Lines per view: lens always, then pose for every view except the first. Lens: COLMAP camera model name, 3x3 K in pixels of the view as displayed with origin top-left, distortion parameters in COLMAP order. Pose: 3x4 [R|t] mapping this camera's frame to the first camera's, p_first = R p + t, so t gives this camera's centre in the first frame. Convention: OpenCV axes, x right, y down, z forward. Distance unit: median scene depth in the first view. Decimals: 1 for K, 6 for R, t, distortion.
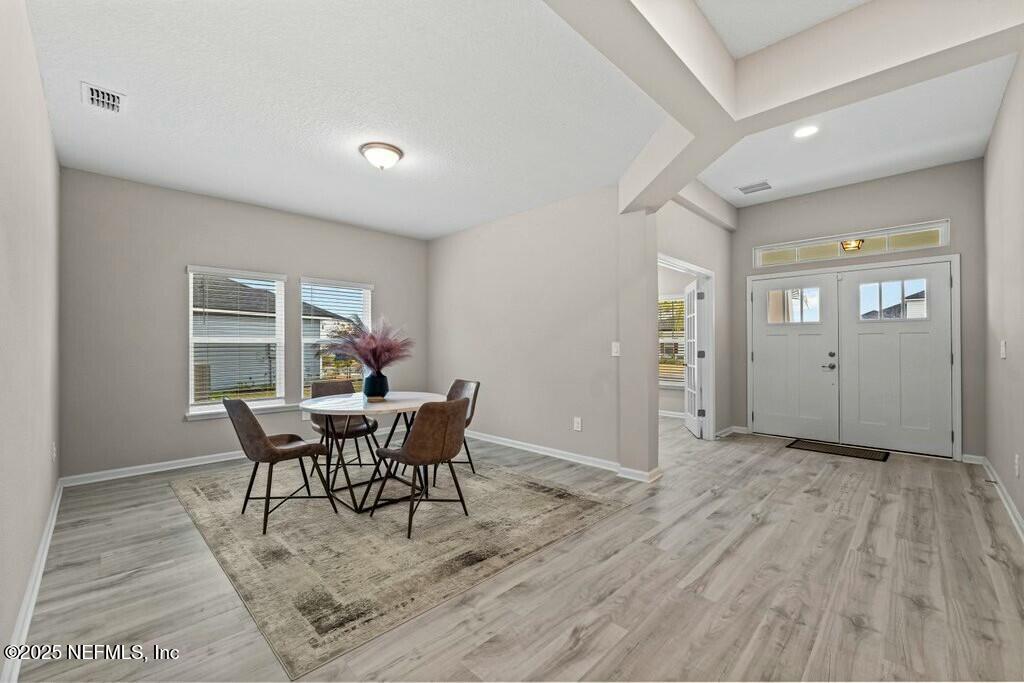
lens RADIAL K [[419.6, 0, 508.7], [0, 419.6, 343.5], [0, 0, 1]] dist [-0.013595, 0.000013]
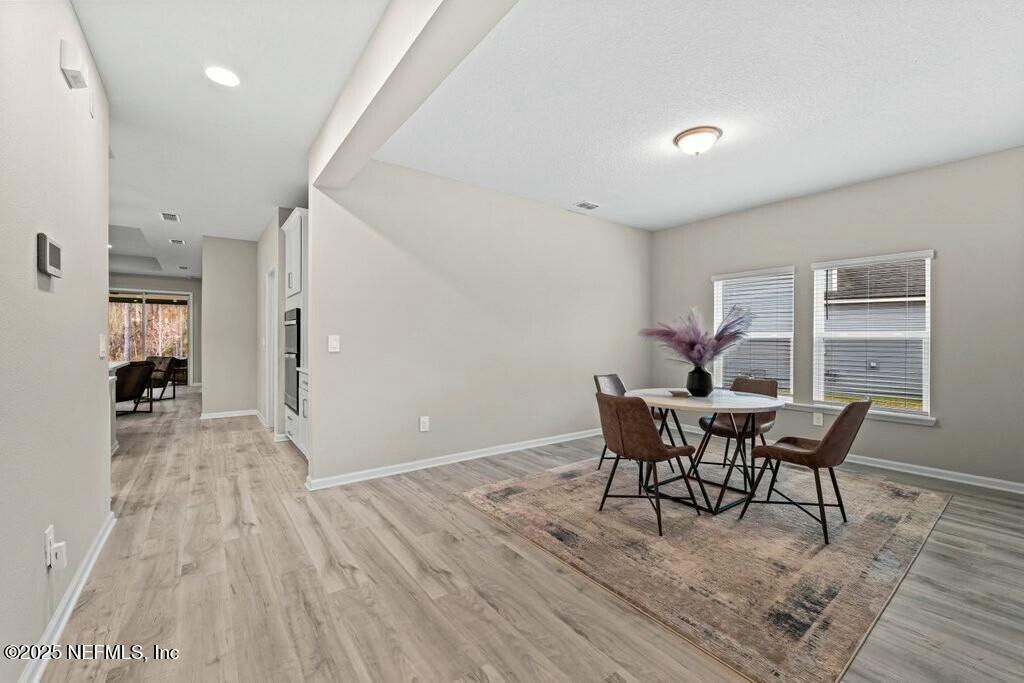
lens RADIAL K [[419.6, 0, 508.7], [0, 419.6, 343.5], [0, 0, 1]] dist [-0.013595, 0.000013]
pose [[-0.155991, 0.012403, -0.987681, 0.700784], [0.000251, 0.999922, 0.012517, -0.000368], [0.987758, 0.001705, -0.155982, 0.716297]]
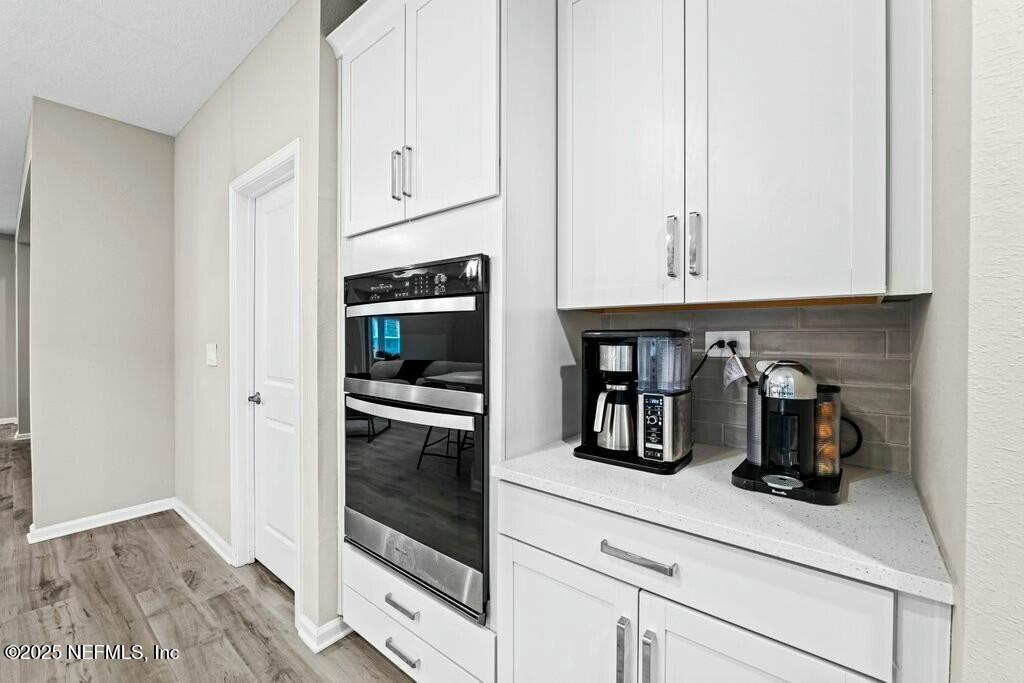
lens RADIAL K [[424.4, 0, 511.3], [0, 424.4, 350.8], [0, 0, 1]] dist [-0.012107, -0.000188]
pose [[0.092303, 0.023851, -0.995445, -0.081081], [-0.008094, 0.999698, 0.023202, -0.017331], [0.995698, 0.005916, 0.092469, -0.120794]]
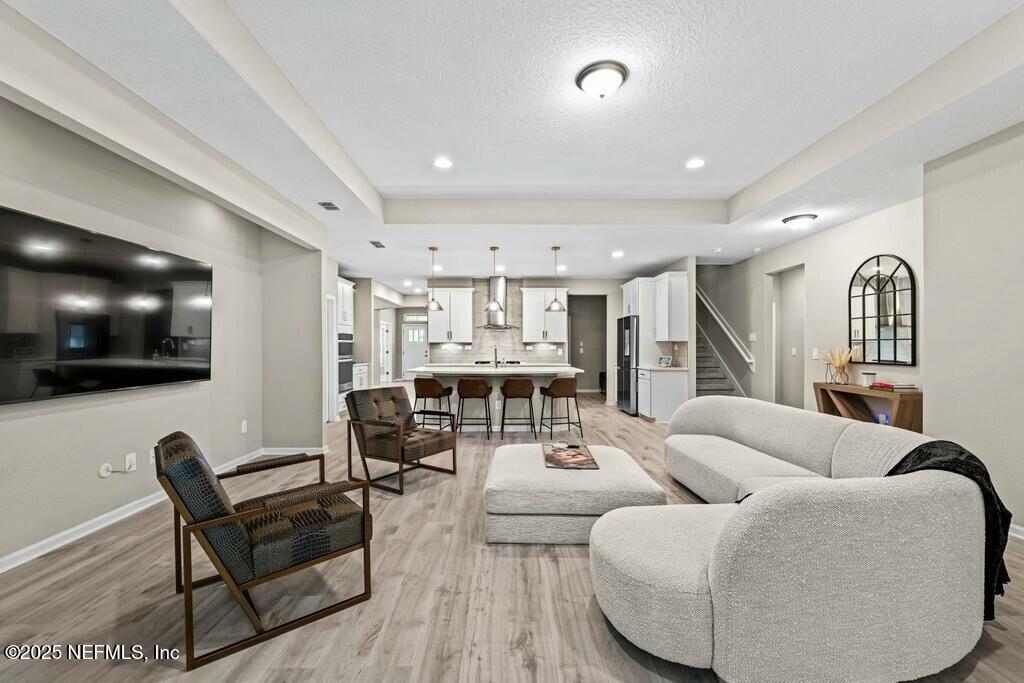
lens RADIAL K [[419.6, 0, 508.7], [0, 419.6, 343.5], [0, 0, 1]] dist [-0.013595, 0.000013]
pose [[0.704471, 0.007910, 0.709688, -1.502150], [-0.004749, 0.999968, -0.006431, -0.026806], [-0.709717, 0.001160, 0.704486, -2.426780]]
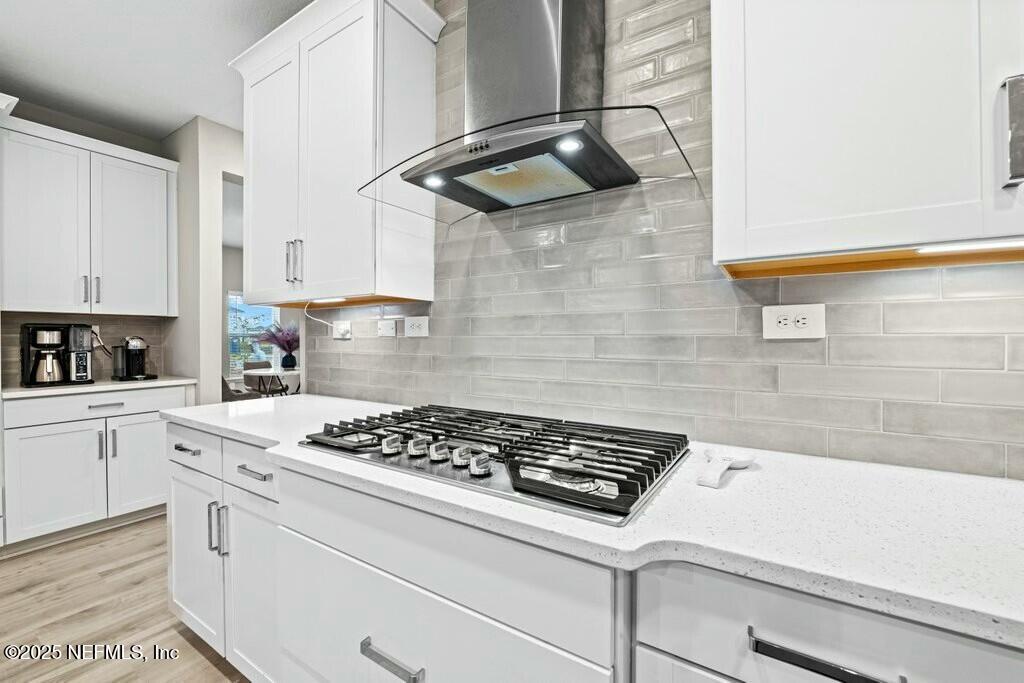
lens RADIAL K [[425.4, 0, 496.4], [0, 425.4, 338.6], [0, 0, 1]] dist [-0.007373, 0.000281]
pose [[0.983708, 0.001577, 0.179764, 0.217990], [-0.002264, 0.999991, 0.003614, -0.004877], [-0.179757, -0.003962, 0.983703, -0.900441]]
